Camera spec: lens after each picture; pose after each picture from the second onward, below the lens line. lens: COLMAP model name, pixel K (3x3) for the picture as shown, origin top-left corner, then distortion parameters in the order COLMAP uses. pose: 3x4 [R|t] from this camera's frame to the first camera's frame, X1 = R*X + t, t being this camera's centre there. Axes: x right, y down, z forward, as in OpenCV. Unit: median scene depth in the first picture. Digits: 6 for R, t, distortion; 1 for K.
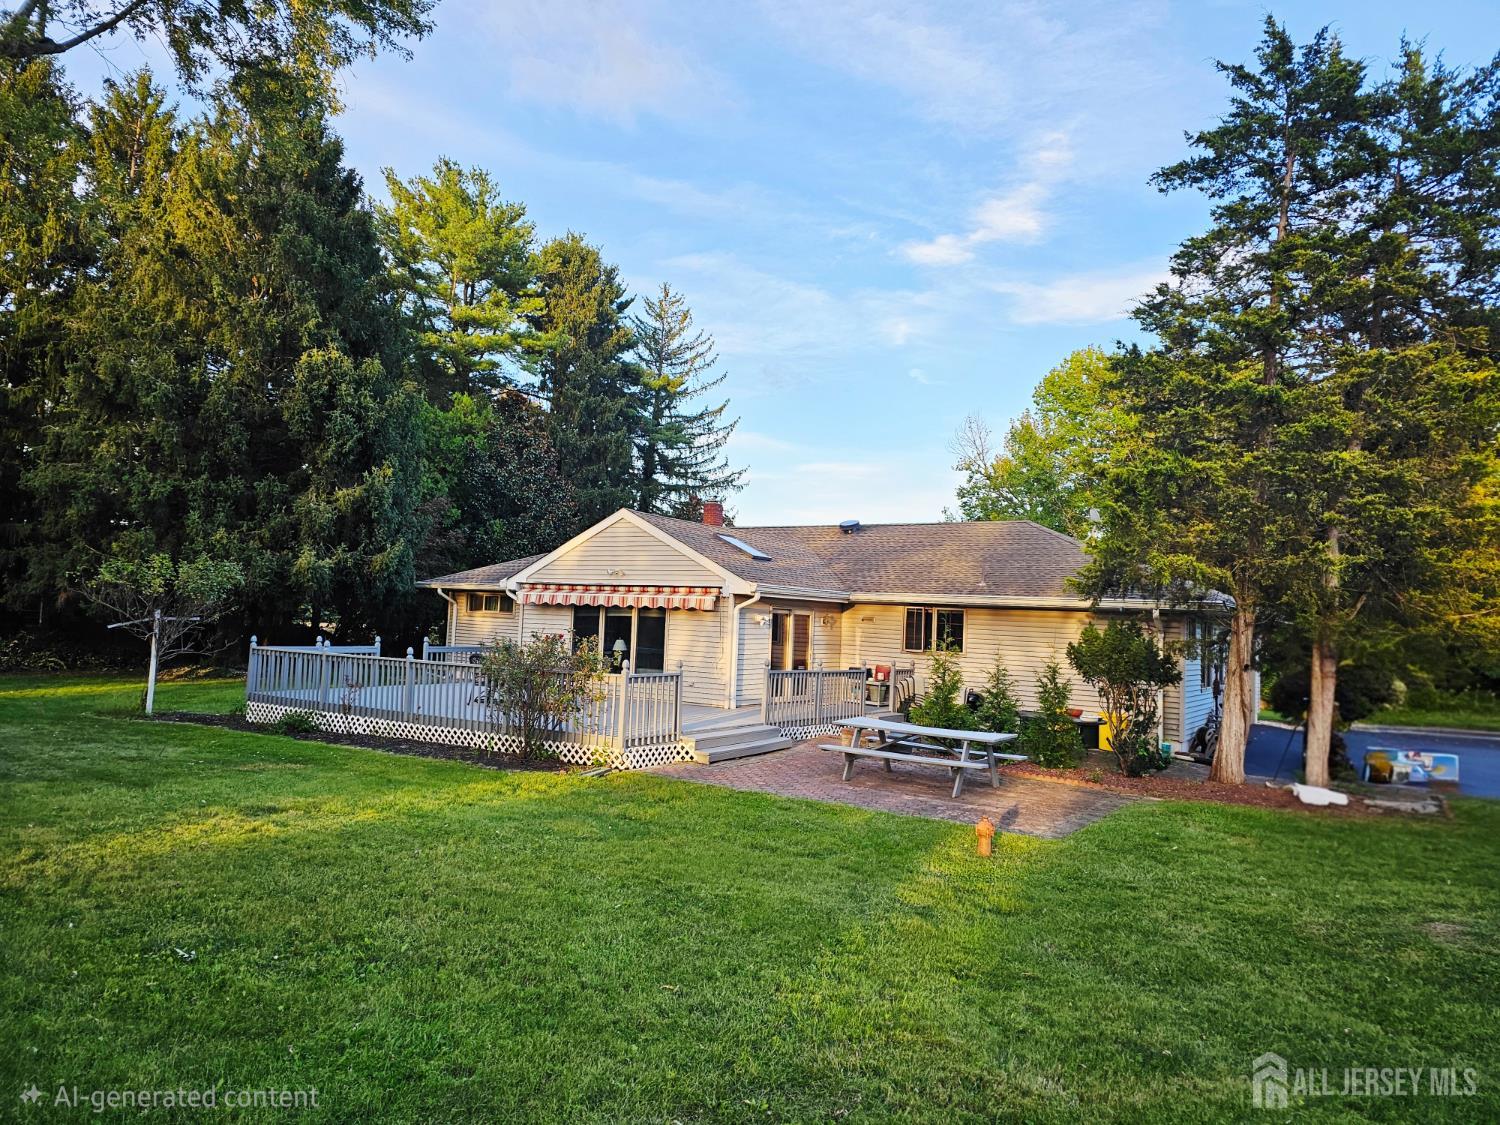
lens RADIAL K [[1148.2, 0, 750.0], [0, 1148.2, 562.5], [0, 0, 1]] dist [-0.001467, -0.006688]
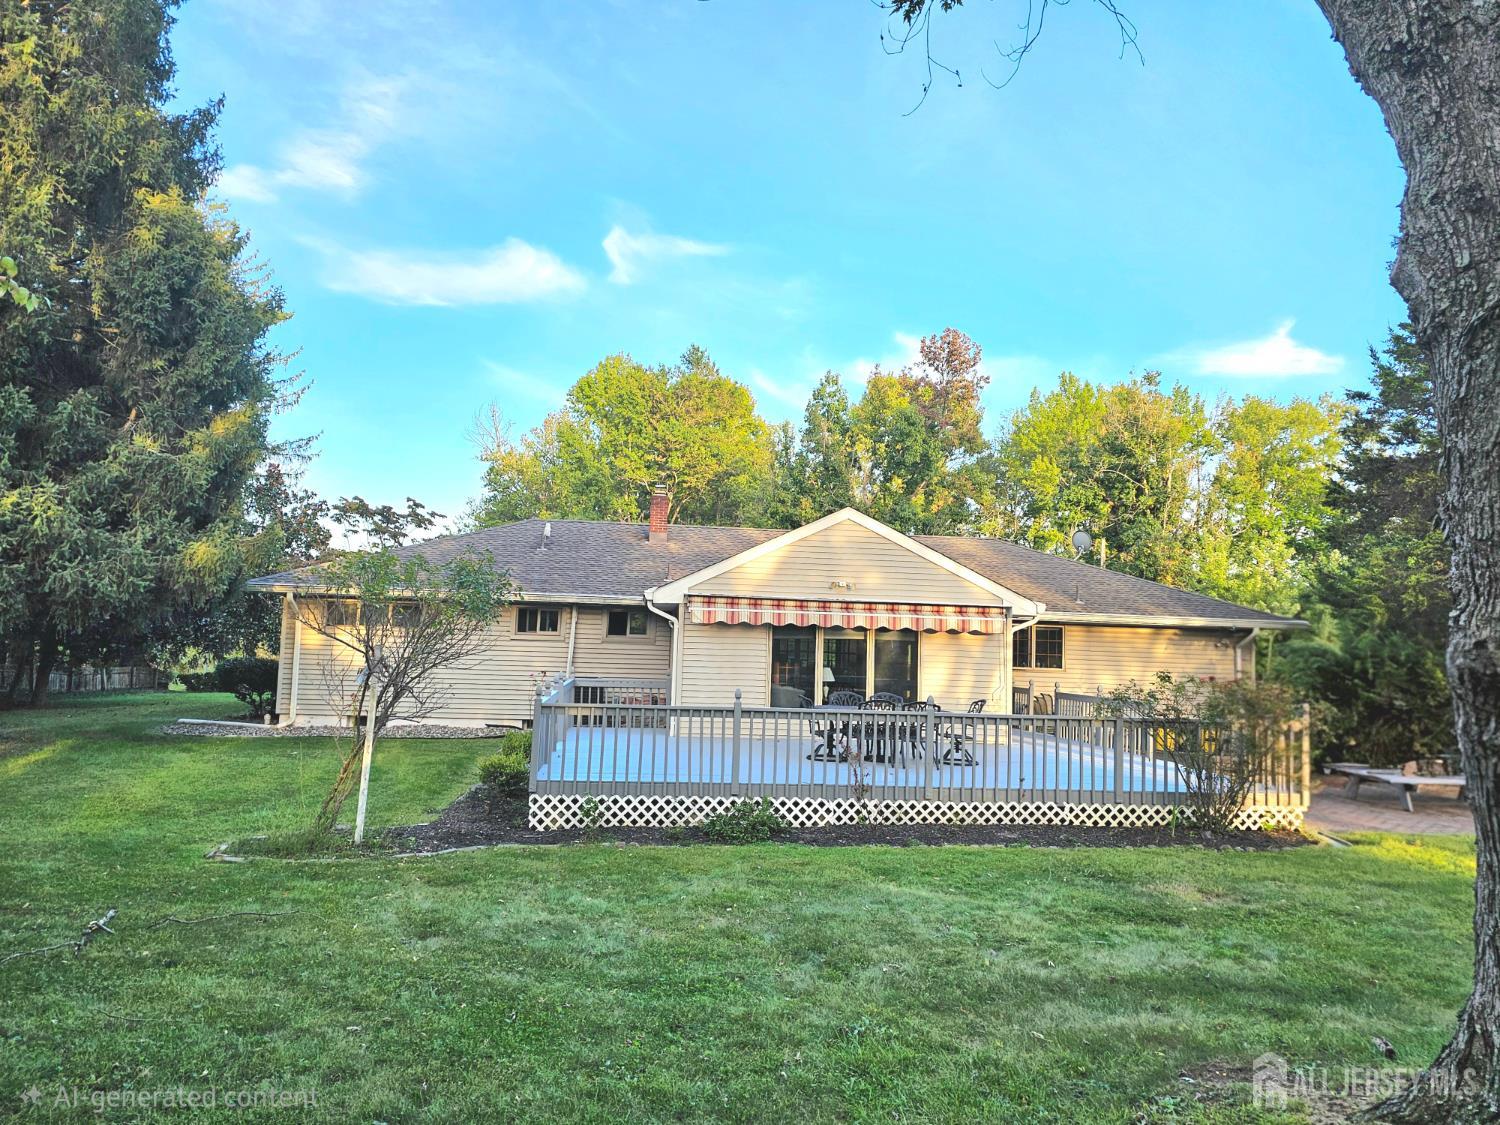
lens RADIAL K [[1148.2, 0, 750.0], [0, 1148.2, 562.5], [0, 0, 1]] dist [-0.001467, -0.006688]
pose [[0.746228, 0.025926, 0.665185, -0.702340], [-0.040231, 0.999171, 0.006190, -0.010244], [-0.664473, -0.031380, 0.746653, 0.428905]]
